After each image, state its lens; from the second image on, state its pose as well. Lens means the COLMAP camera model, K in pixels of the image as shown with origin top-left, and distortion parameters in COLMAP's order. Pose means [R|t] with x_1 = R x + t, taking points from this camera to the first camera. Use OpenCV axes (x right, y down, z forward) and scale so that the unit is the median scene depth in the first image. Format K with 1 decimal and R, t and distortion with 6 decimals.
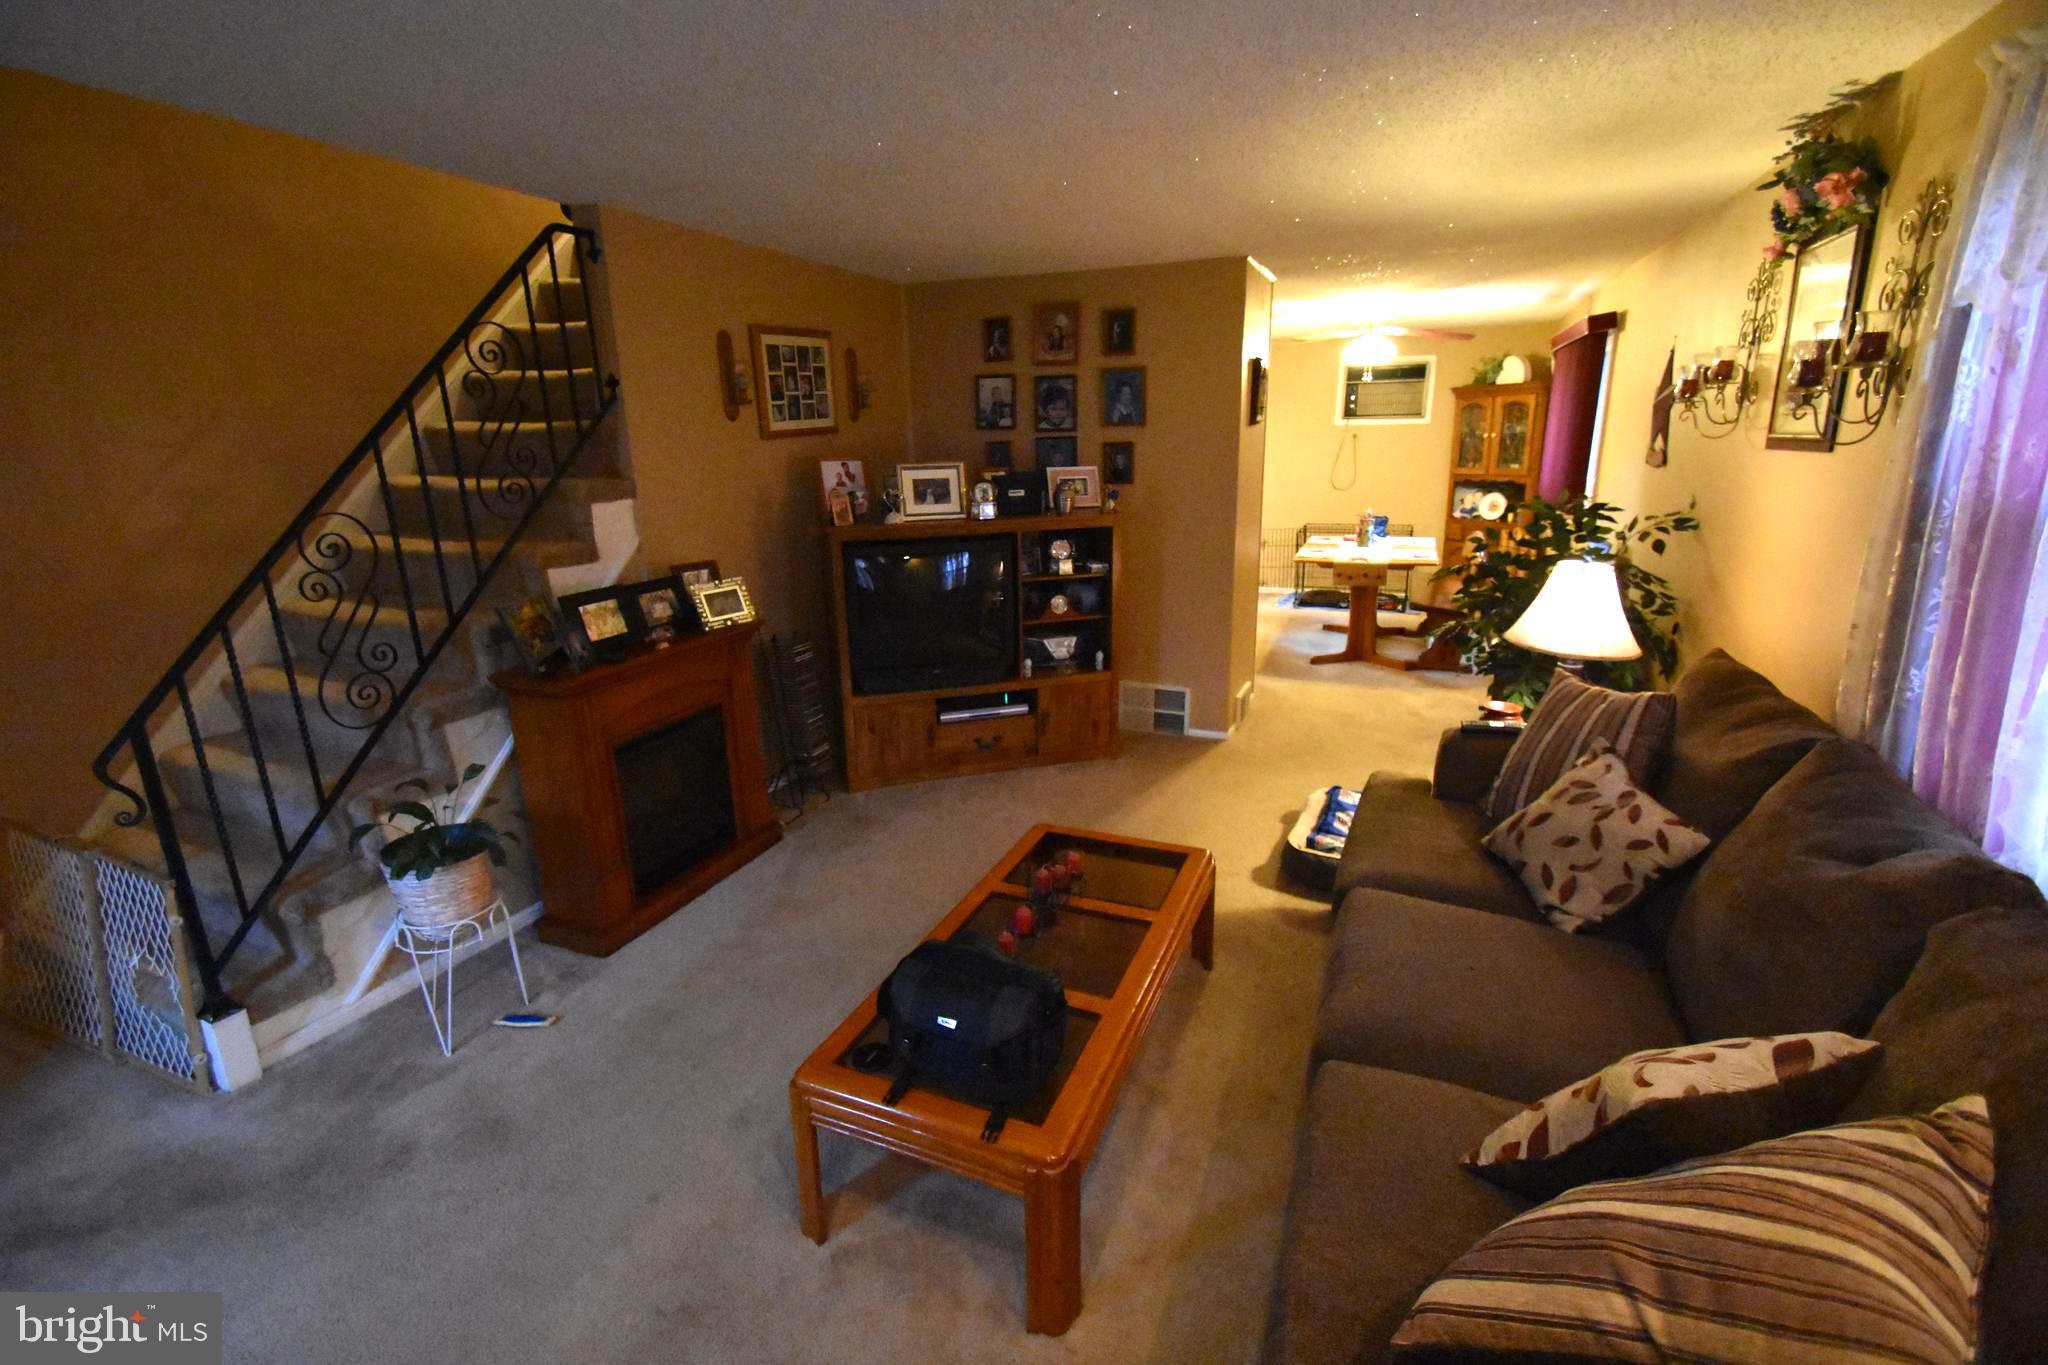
lens RADIAL K [[911.0, 0, 997.2], [0, 911.0, 657.9], [0, 0, 1]] dist [0.002830, -0.007821]
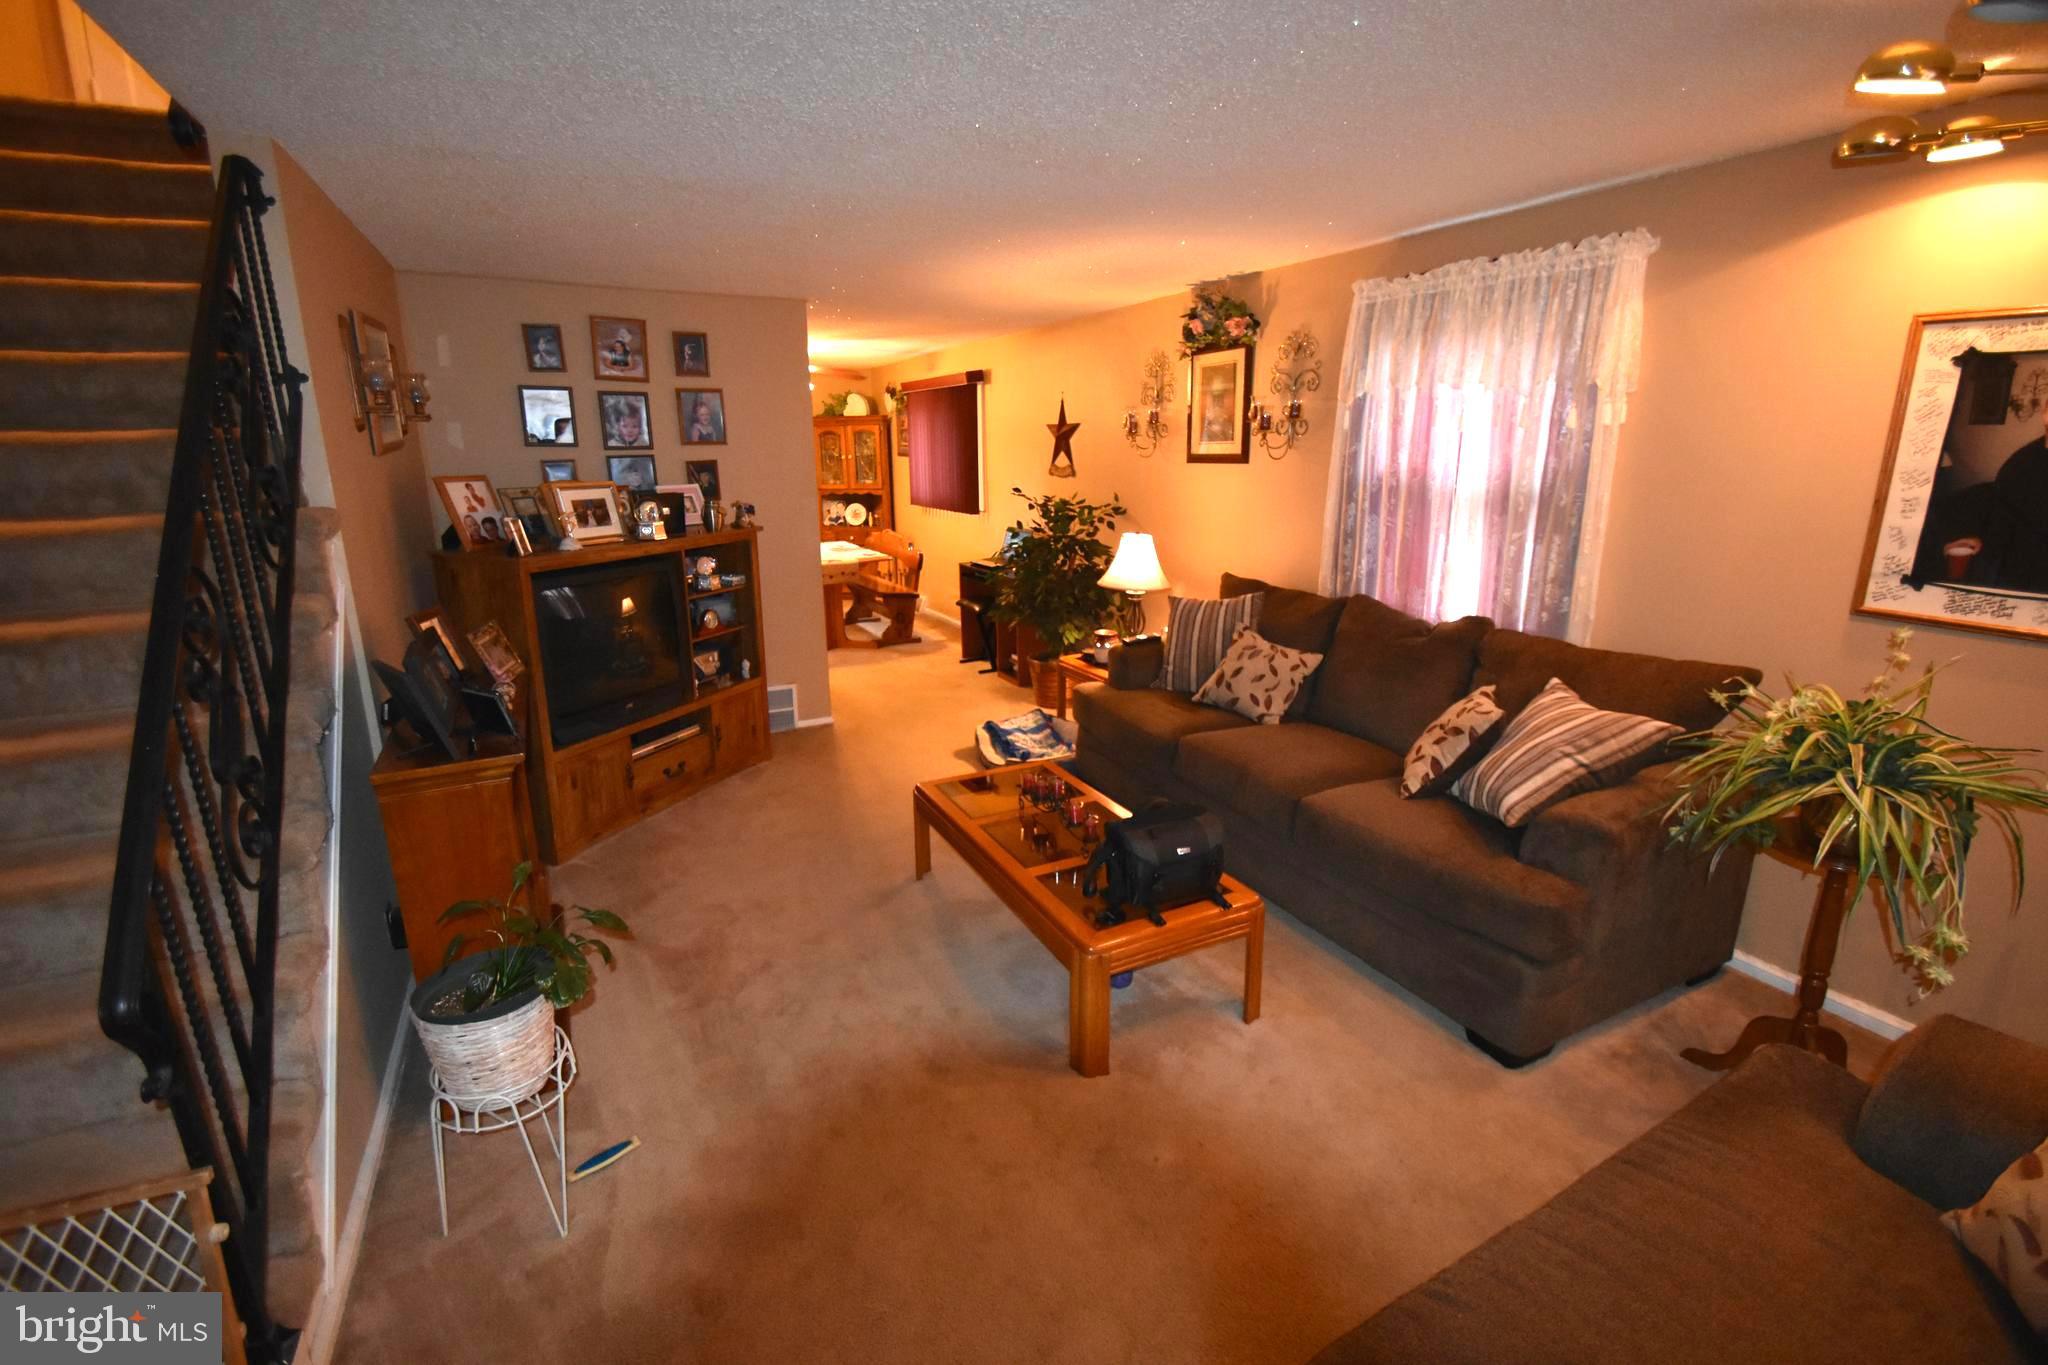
lens RADIAL K [[911.0, 0, 1023.0], [0, 911.0, 672.0], [0, 0, 1]] dist [0.002830, -0.007821]
pose [[0.629591, -0.173648, 0.757273, -0.498728], [0.181534, 0.980601, 0.073933, -0.014001], [-0.755421, 0.090923, 0.648901, 0.086316]]
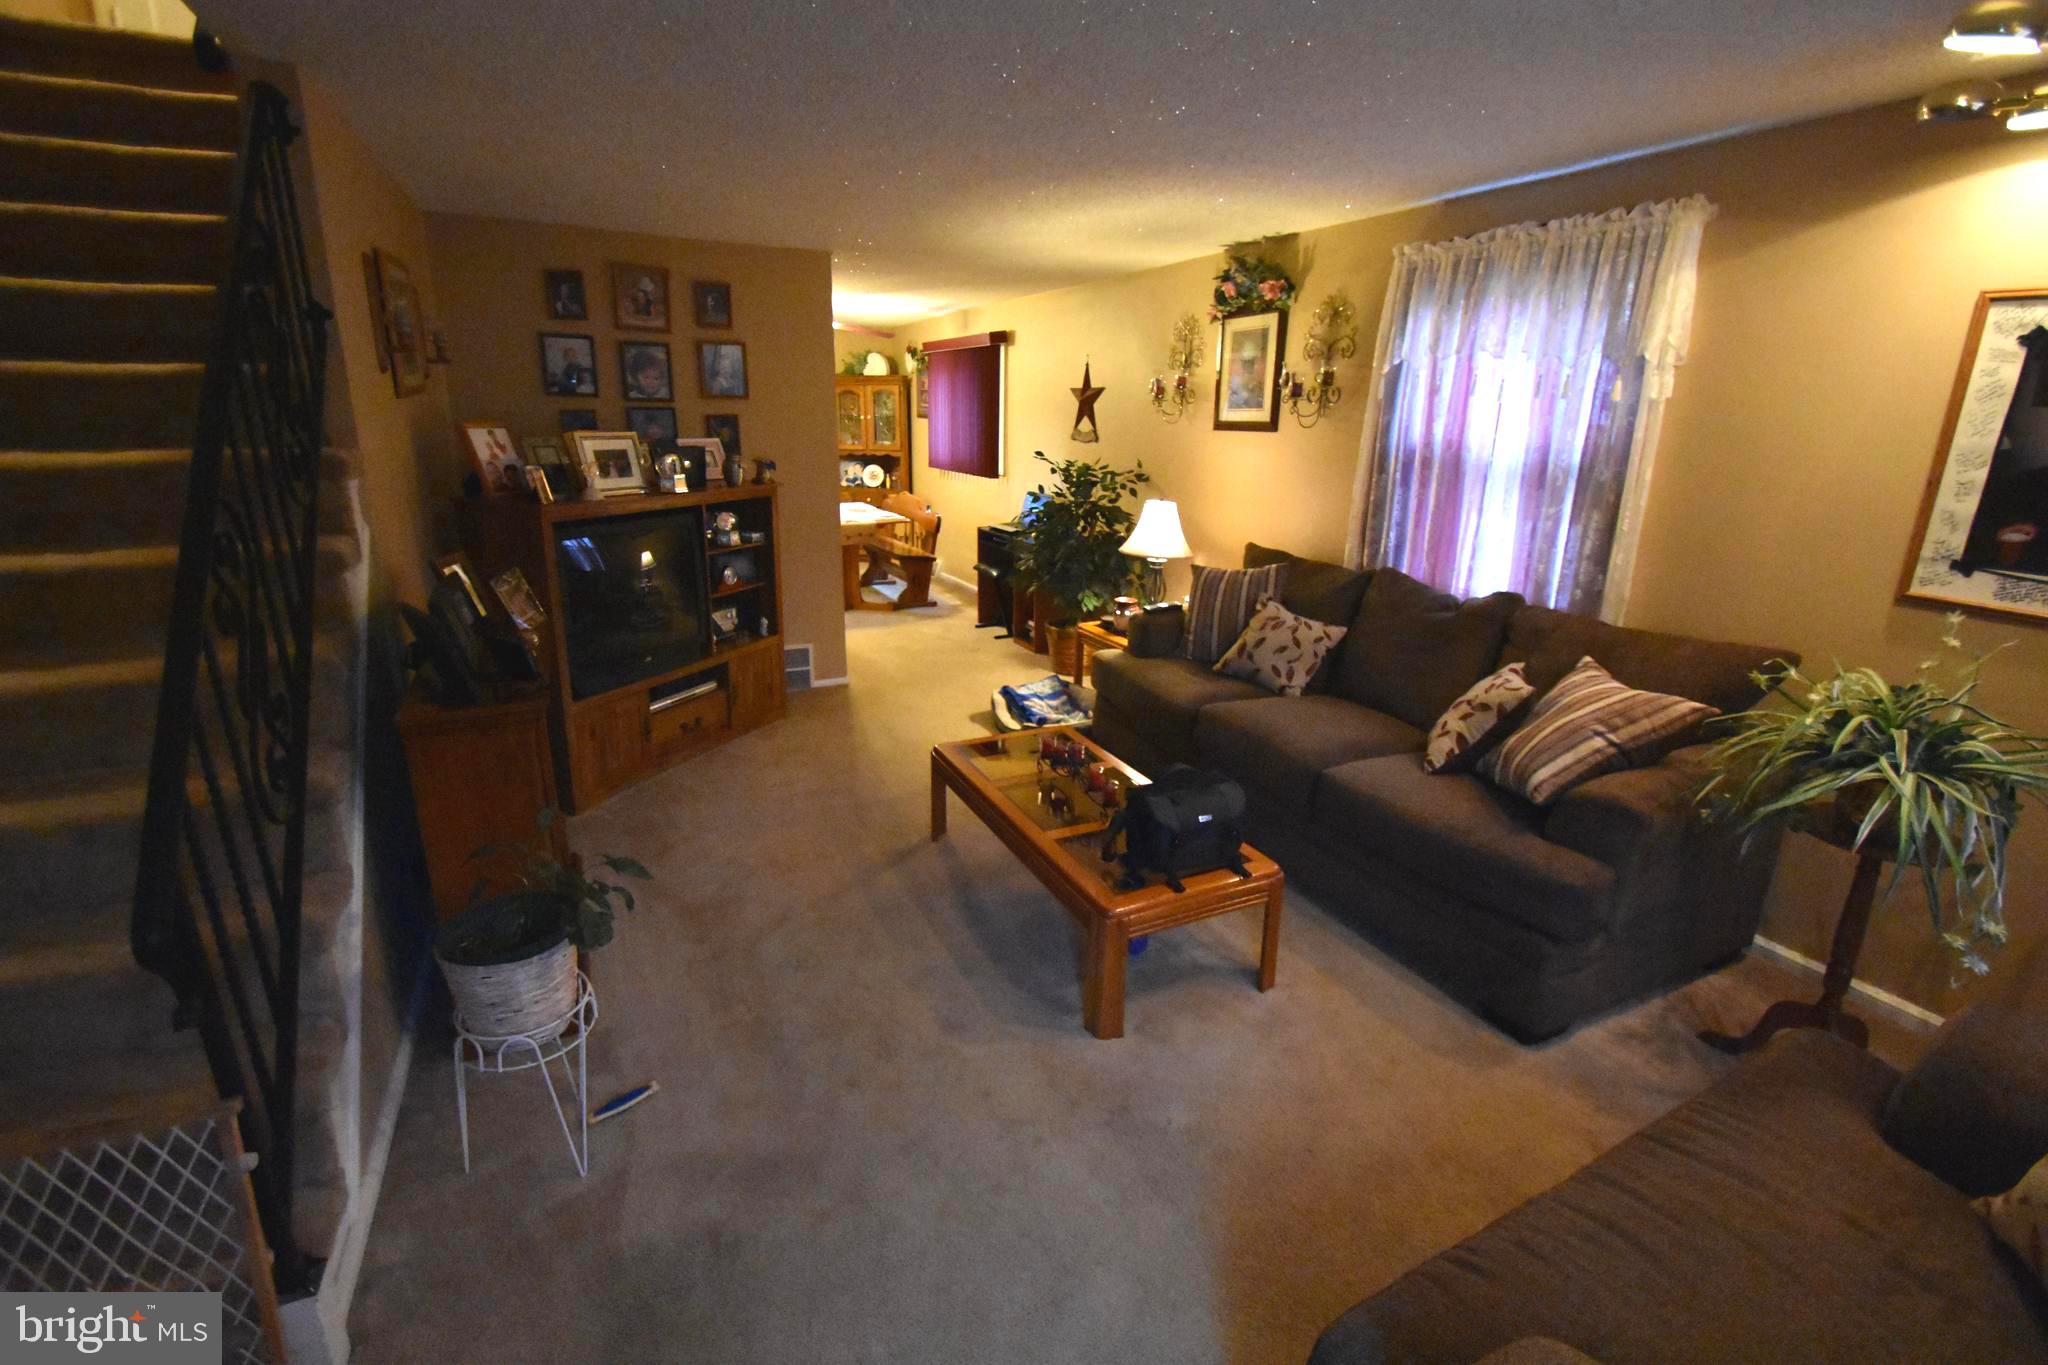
lens RADIAL K [[911.0, 0, 1022.8], [0, 911.0, 673.3], [0, 0, 1]] dist [0.002830, -0.007821]
pose [[0.642459, -0.181703, 0.744466, -0.501735], [0.154461, 0.982248, 0.106442, -0.010347], [-0.750592, 0.046606, 0.659121, 0.098205]]
